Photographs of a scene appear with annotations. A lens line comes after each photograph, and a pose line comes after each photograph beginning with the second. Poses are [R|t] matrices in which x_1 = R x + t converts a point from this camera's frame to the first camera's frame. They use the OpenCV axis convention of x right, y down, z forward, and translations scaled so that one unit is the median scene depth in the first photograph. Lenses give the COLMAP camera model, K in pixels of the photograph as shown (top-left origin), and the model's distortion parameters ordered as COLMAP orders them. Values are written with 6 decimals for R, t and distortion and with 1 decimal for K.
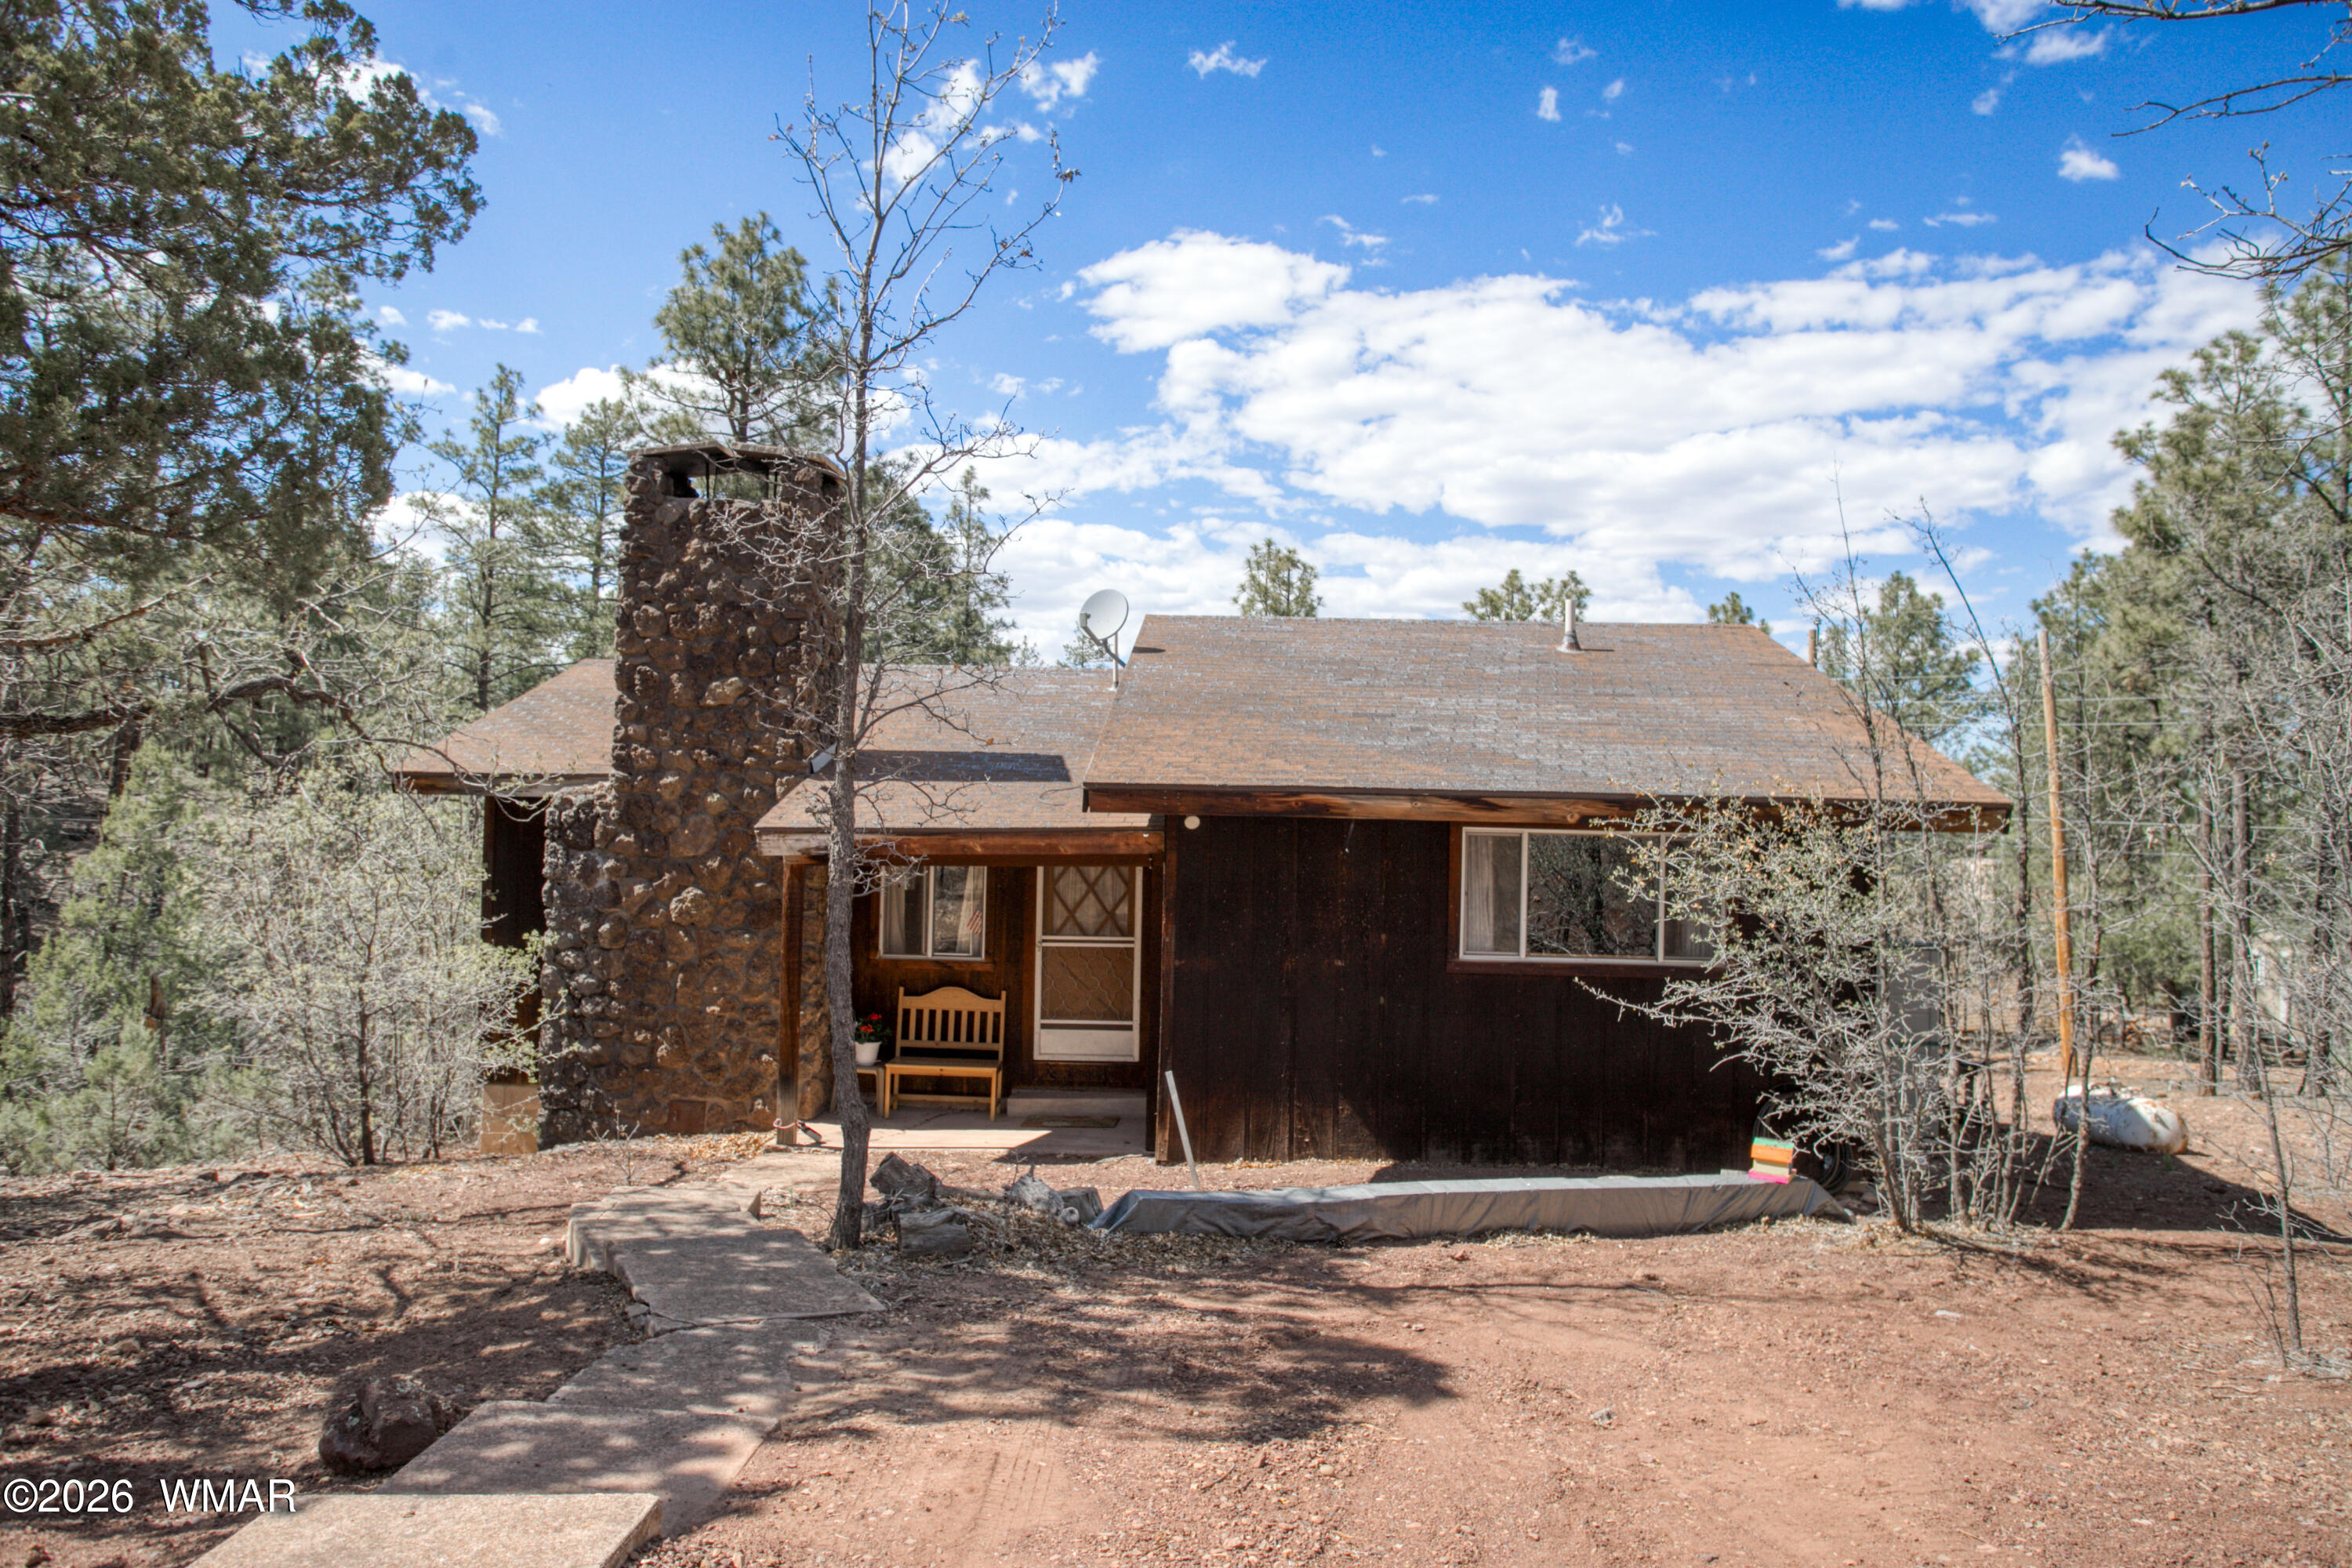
lens RADIAL K [[1653.2, 0, 1176.0], [0, 1653.2, 784.0], [0, 0, 1]] dist [-0.007493, -0.000473]
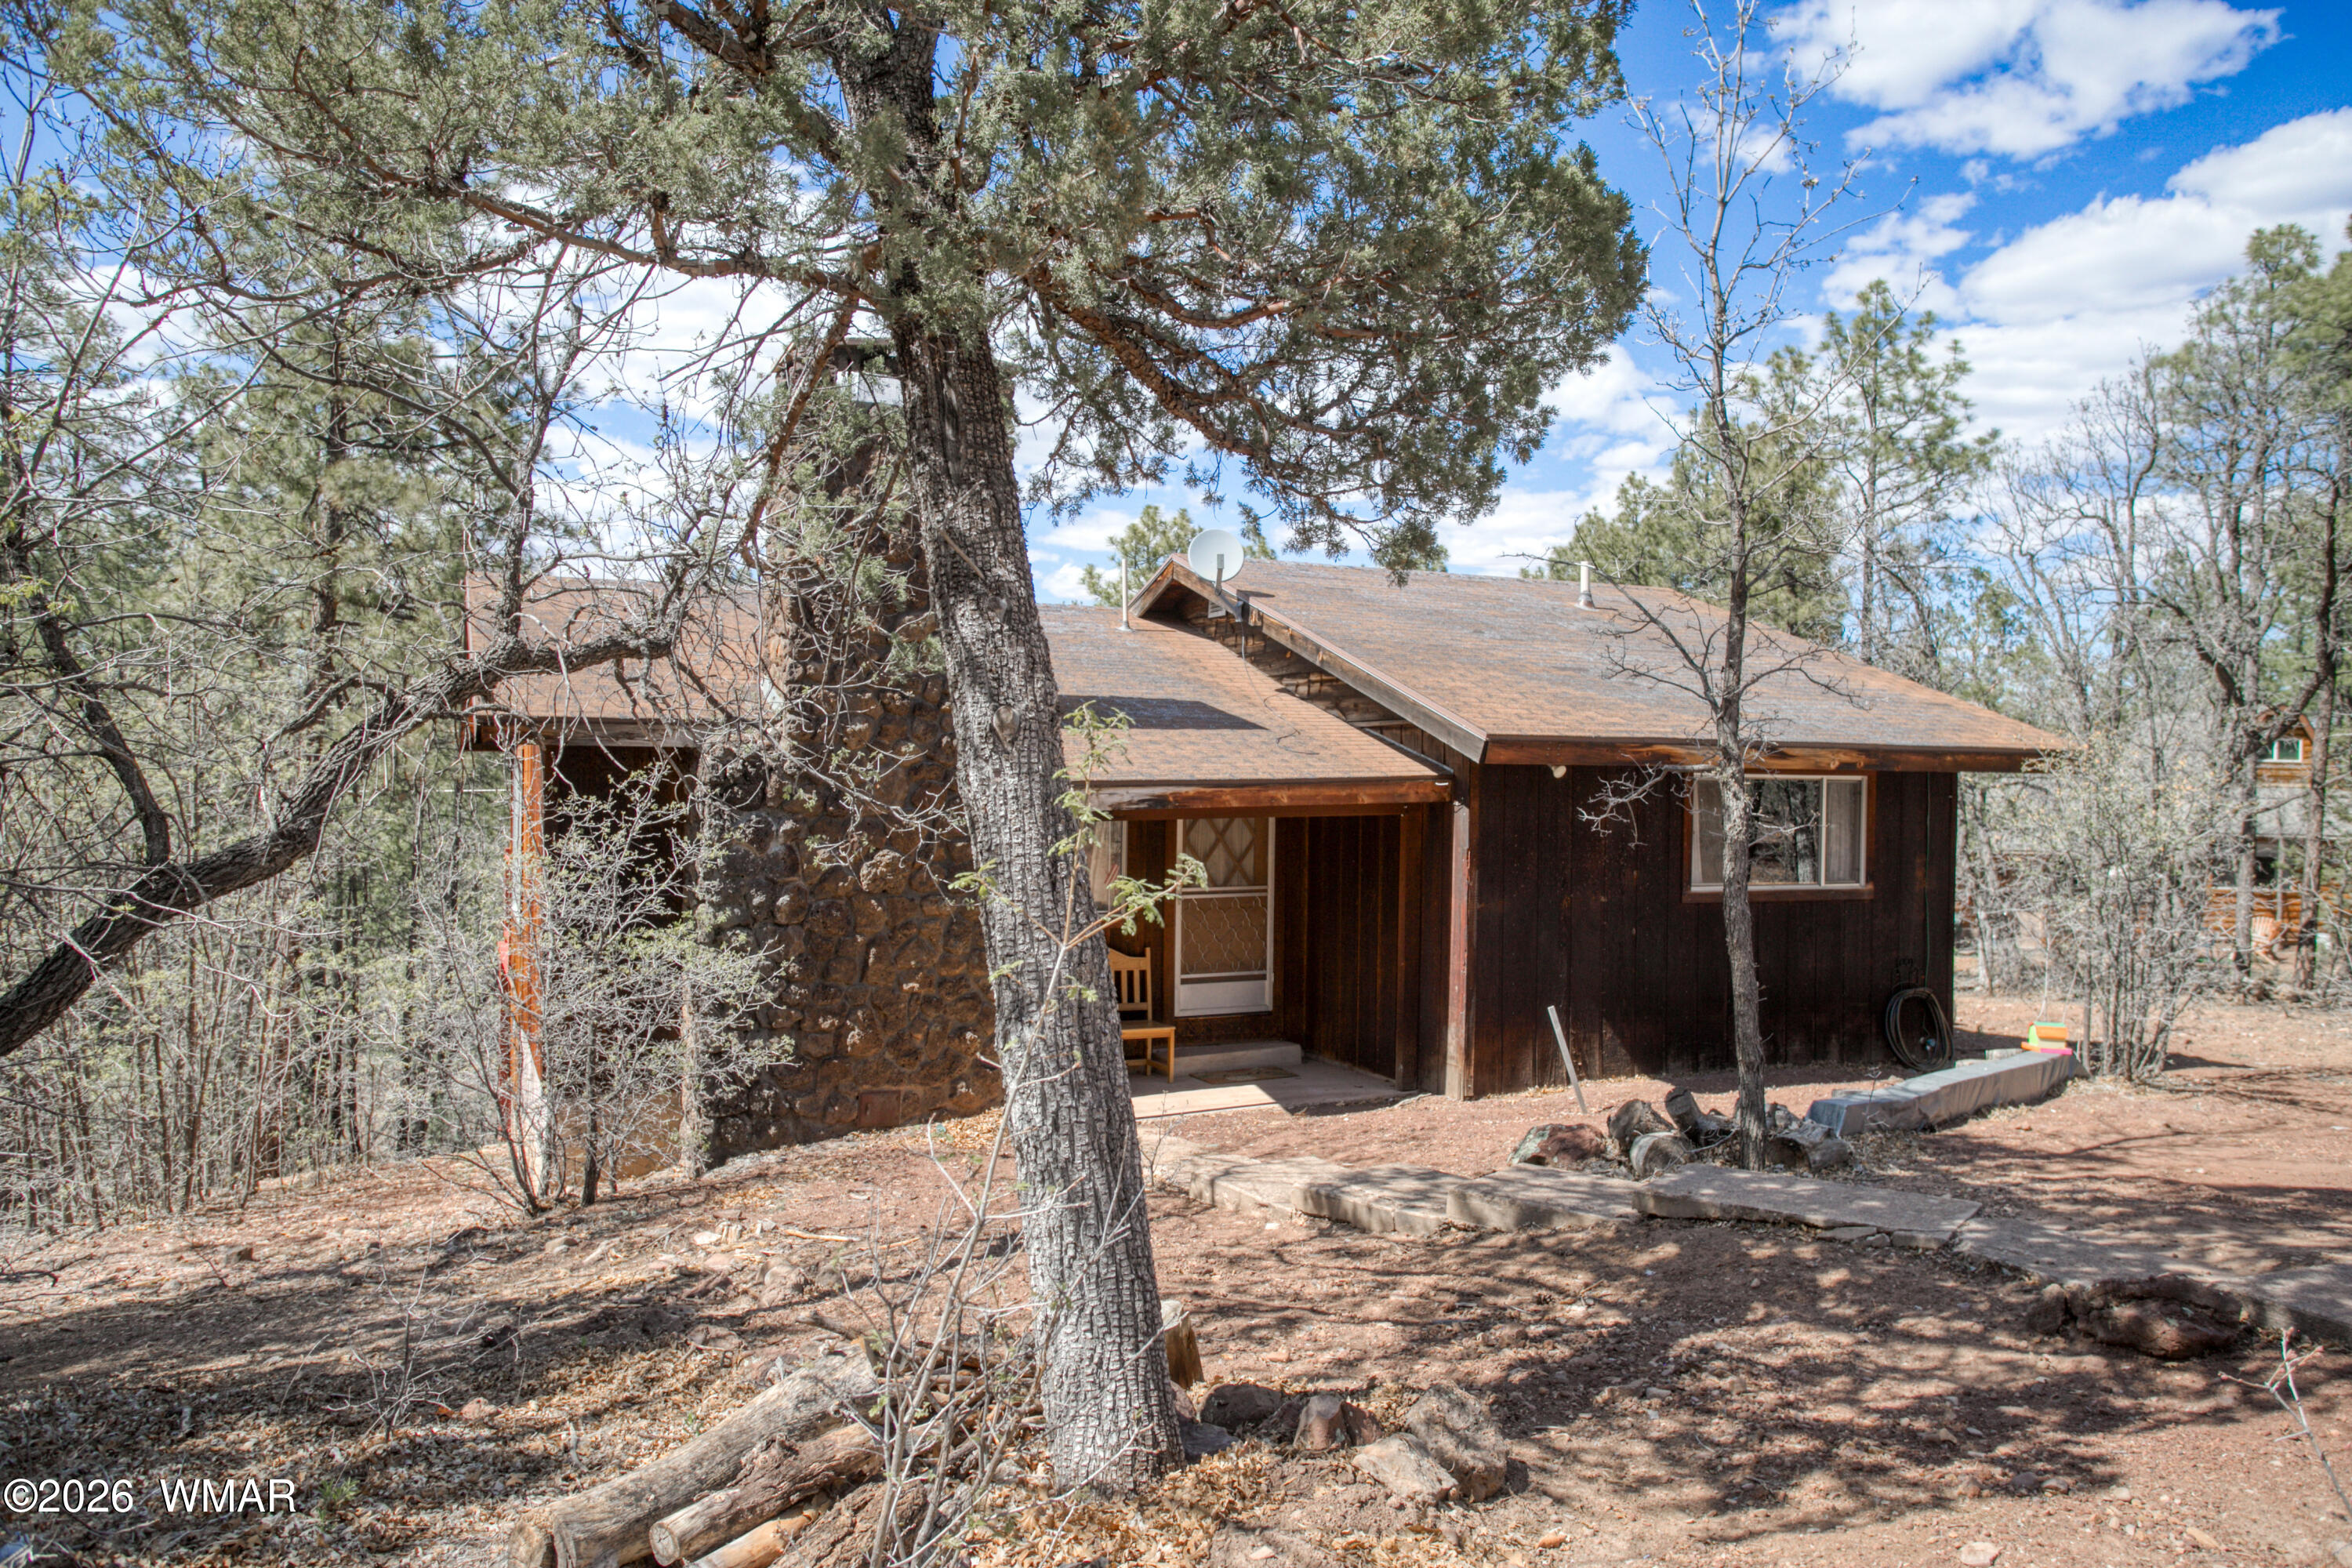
lens RADIAL K [[1795.7, 0, 1176.0], [0, 1795.7, 784.0], [0, 0, 1]] dist [-0.002507, -0.001142]
pose [[0.876684, -0.015239, 0.480826, -0.616311], [-0.003975, 0.999235, 0.038917, -0.010168], [-0.481051, -0.036029, 0.875952, 0.090714]]
